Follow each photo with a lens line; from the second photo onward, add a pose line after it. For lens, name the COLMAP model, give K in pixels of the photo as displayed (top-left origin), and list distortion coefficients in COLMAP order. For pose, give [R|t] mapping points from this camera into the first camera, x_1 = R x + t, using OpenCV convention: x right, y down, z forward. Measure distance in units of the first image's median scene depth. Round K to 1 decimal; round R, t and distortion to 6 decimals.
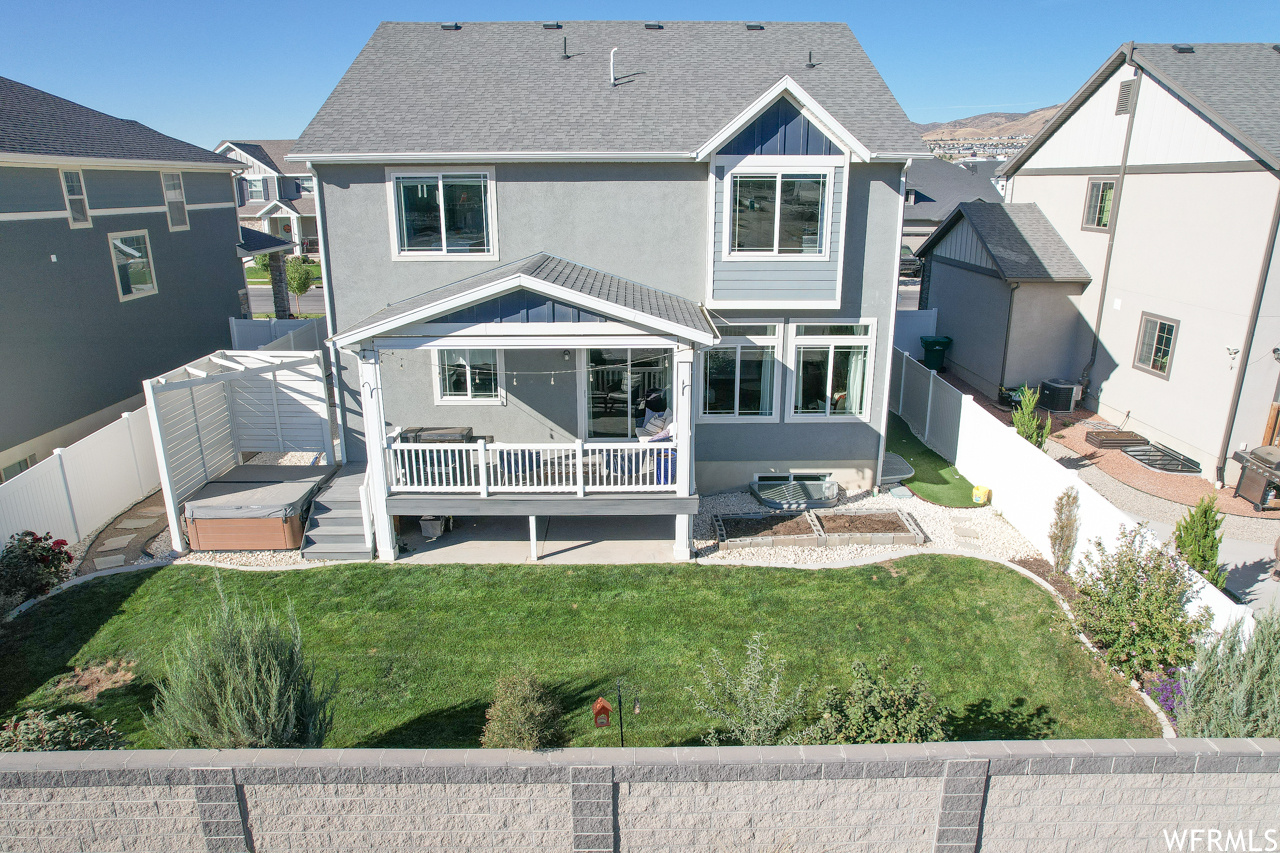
lens RADIAL K [[815.5, 0, 639.7], [0, 815.5, 422.0], [0, 0, 1]] dist [-0.073867, 0.064772]
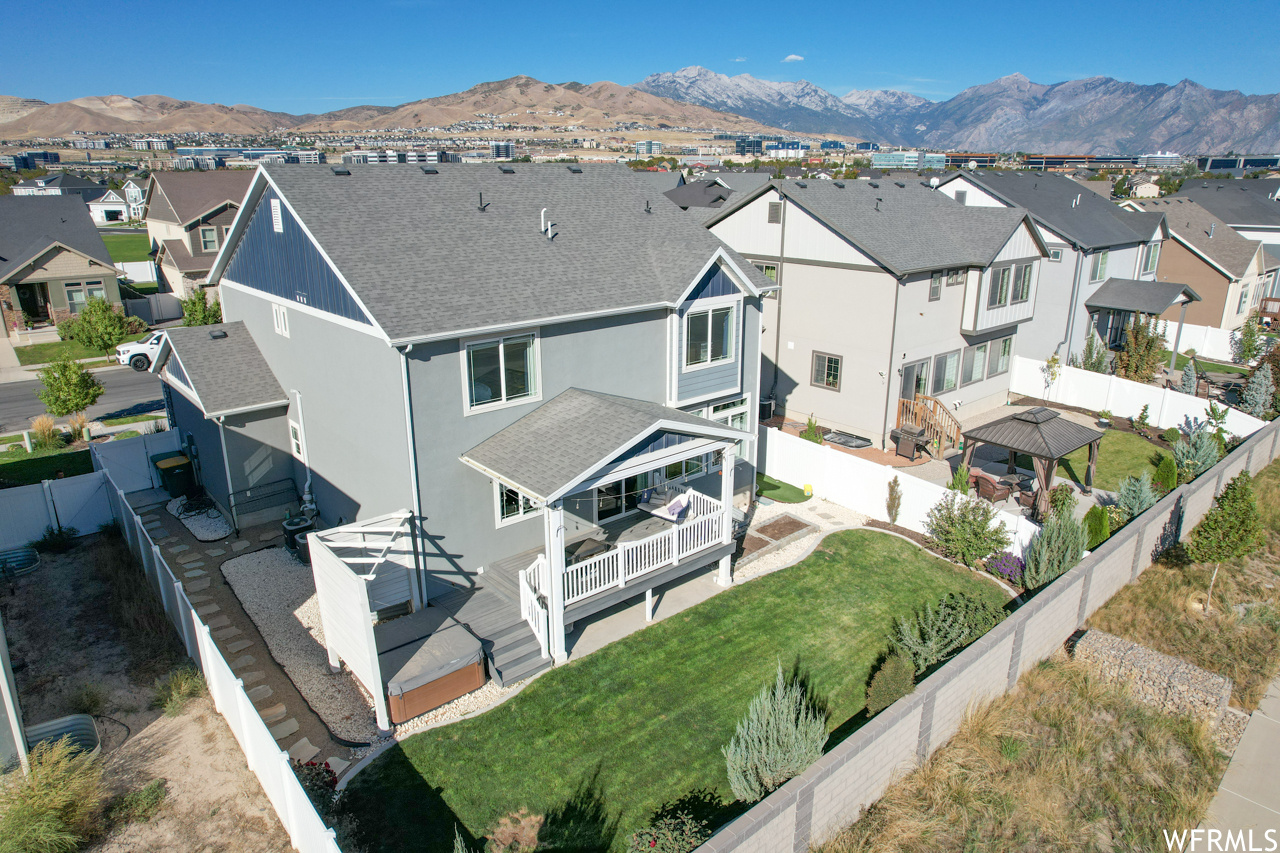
lens RADIAL K [[815.5, 0, 641.0], [0, 815.5, 423.1], [0, 0, 1]] dist [-0.073867, 0.064772]
pose [[0.762581, -0.191850, 0.617789, -0.857978], [0.185213, 0.979783, 0.075644, -0.239520], [-0.619811, 0.056738, 0.782697, -0.052012]]
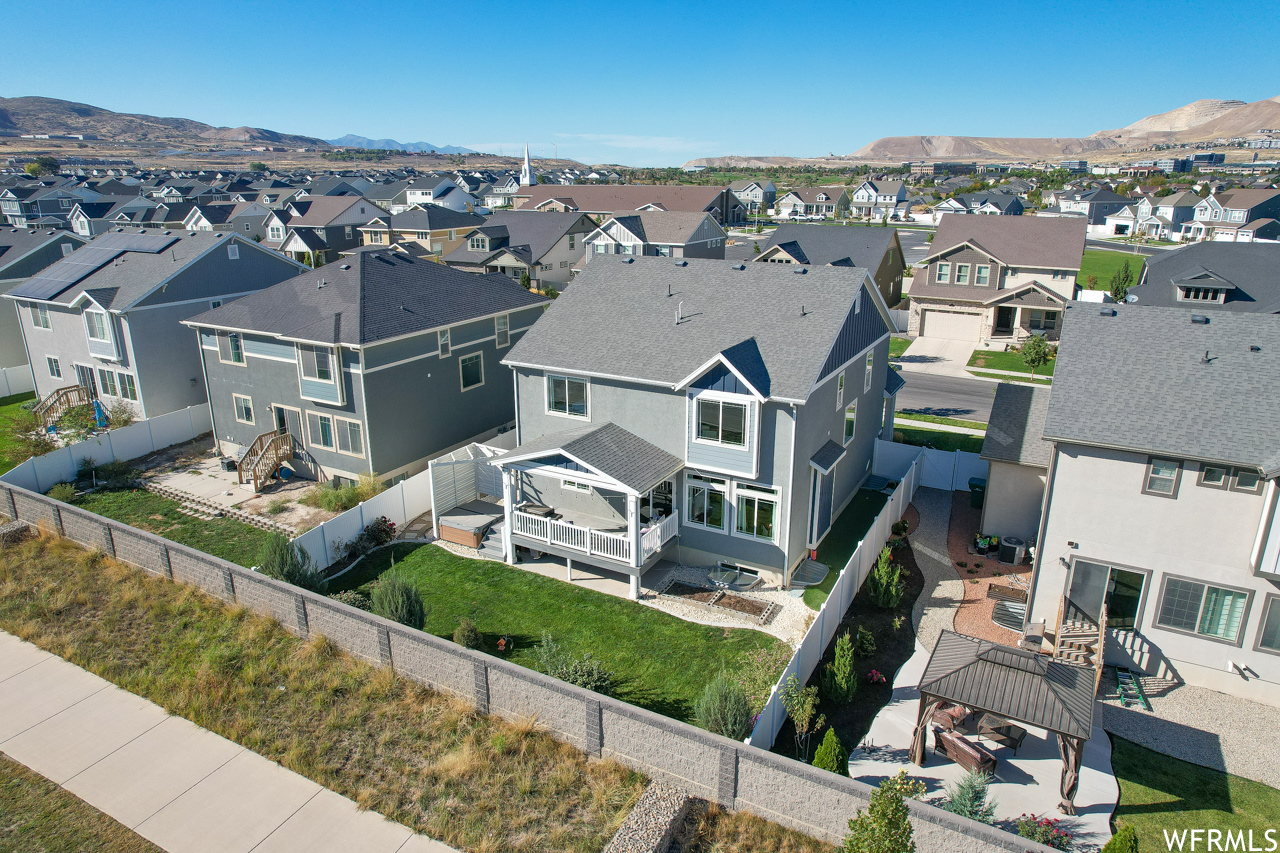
lens RADIAL K [[815.5, 0, 640.8], [0, 815.5, 419.7], [0, 0, 1]] dist [-0.073867, 0.064772]
pose [[0.868665, 0.146020, -0.473392, 0.869475], [-0.142517, 0.988836, 0.043496, -0.317858], [0.474458, 0.029683, 0.879777, -0.658801]]
